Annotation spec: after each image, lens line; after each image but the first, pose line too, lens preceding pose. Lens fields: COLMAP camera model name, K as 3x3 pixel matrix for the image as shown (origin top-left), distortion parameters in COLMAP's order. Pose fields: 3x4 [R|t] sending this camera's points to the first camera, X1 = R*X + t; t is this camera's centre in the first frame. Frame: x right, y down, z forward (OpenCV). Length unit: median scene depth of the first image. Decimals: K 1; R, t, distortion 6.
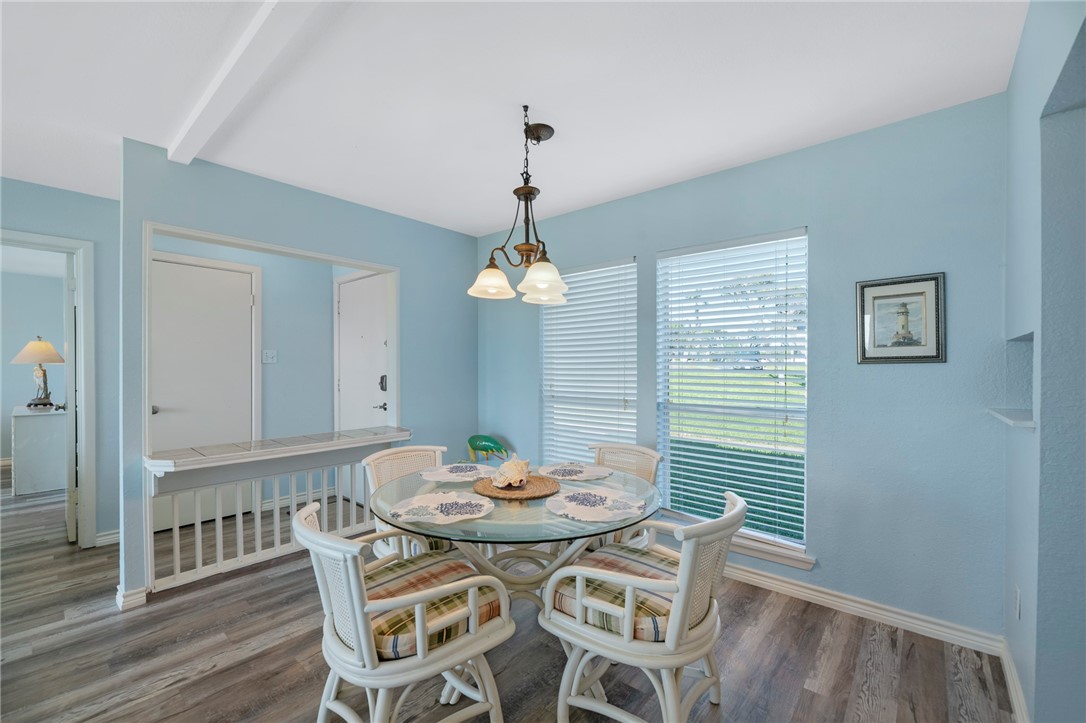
lens RADIAL K [[443.9, 0, 506.9], [0, 443.9, 369.4], [0, 0, 1]] dist [-0.004857, -0.002195]
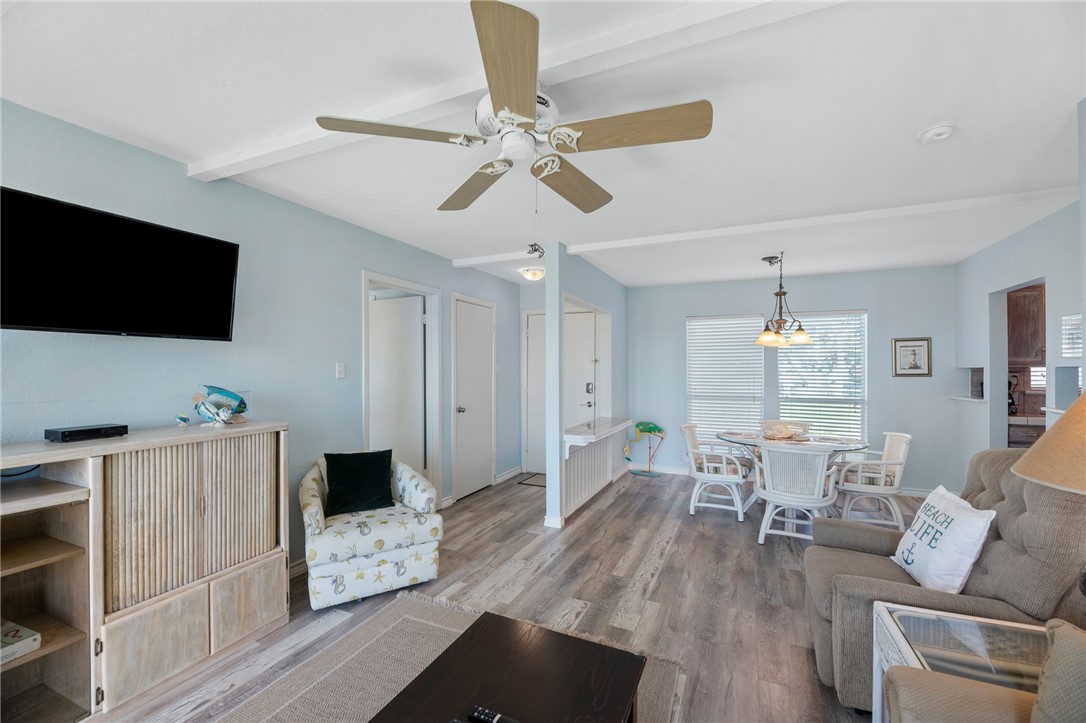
lens RADIAL K [[443.9, 0, 541.0], [0, 443.9, 361.8], [0, 0, 1]] dist [-0.004857, -0.002195]
pose [[0.962474, 0.005210, 0.271323, -1.518517], [0.000872, 0.999751, -0.022291, -0.041367], [-0.271372, 0.021691, 0.962230, -0.634780]]
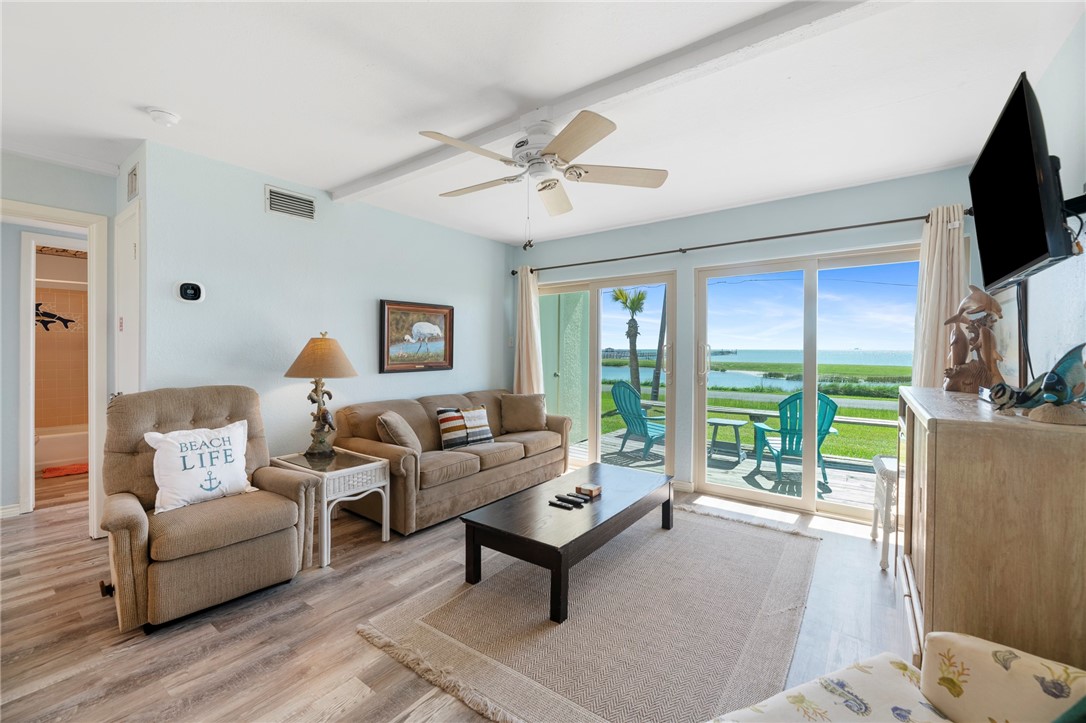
lens RADIAL K [[443.9, 0, 553.4], [0, 443.9, 351.8], [0, 0, 1]] dist [-0.004857, -0.002195]
pose [[-0.996018, -0.002538, -0.089113, -1.284369], [-0.003843, 0.999888, 0.014476, -0.004419], [0.089067, 0.014761, -0.995916, 1.175075]]
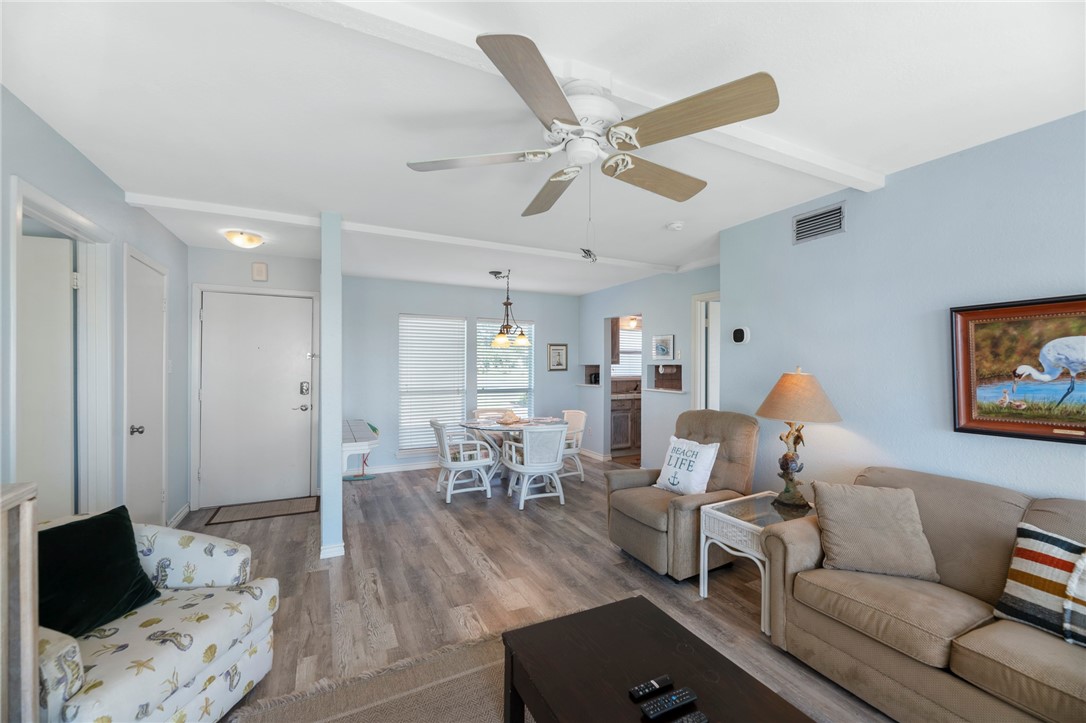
lens RADIAL K [[443.9, 0, 547.1], [0, 443.9, 360.0], [0, 0, 1]] dist [-0.004857, -0.002195]
pose [[0.382076, 0.011177, 0.924063, -2.089093], [0.004579, 0.999892, -0.013987, -0.048543], [-0.924120, 0.009576, 0.381983, -0.143037]]
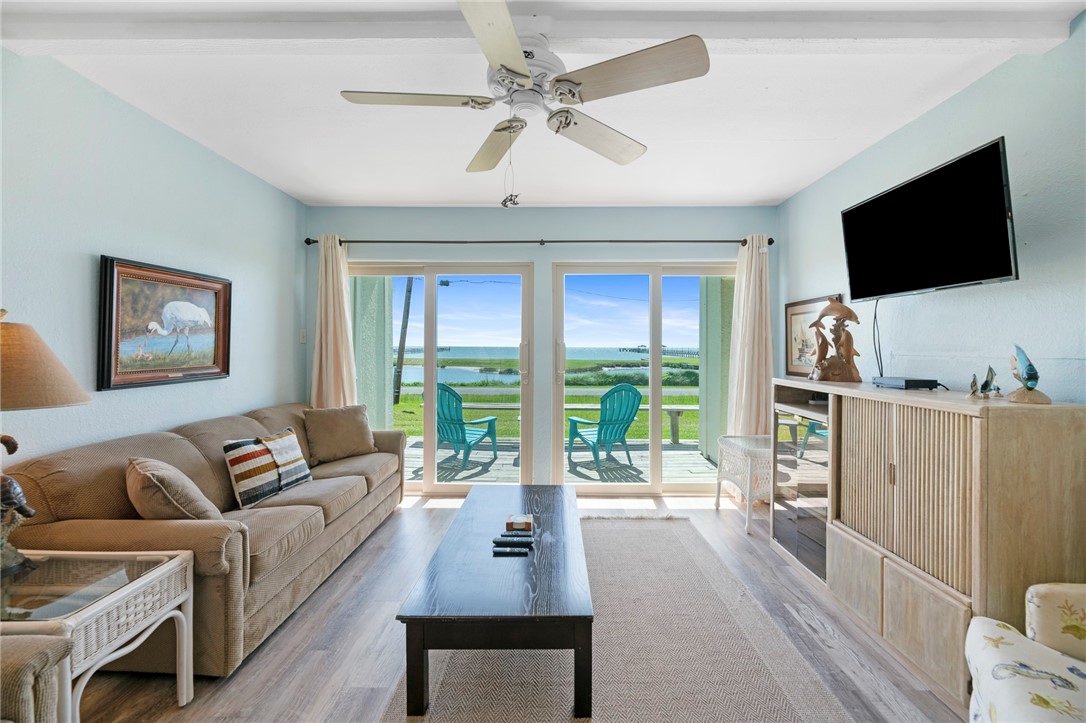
lens RADIAL K [[443.9, 0, 556.4], [0, 443.9, 345.9], [0, 0, 1]] dist [-0.004857, -0.002195]
pose [[-0.755515, -0.004781, -0.655114, -0.880023], [-0.009638, 0.999946, 0.003818, -0.000823], [0.655060, 0.009198, -0.755521, 0.727596]]
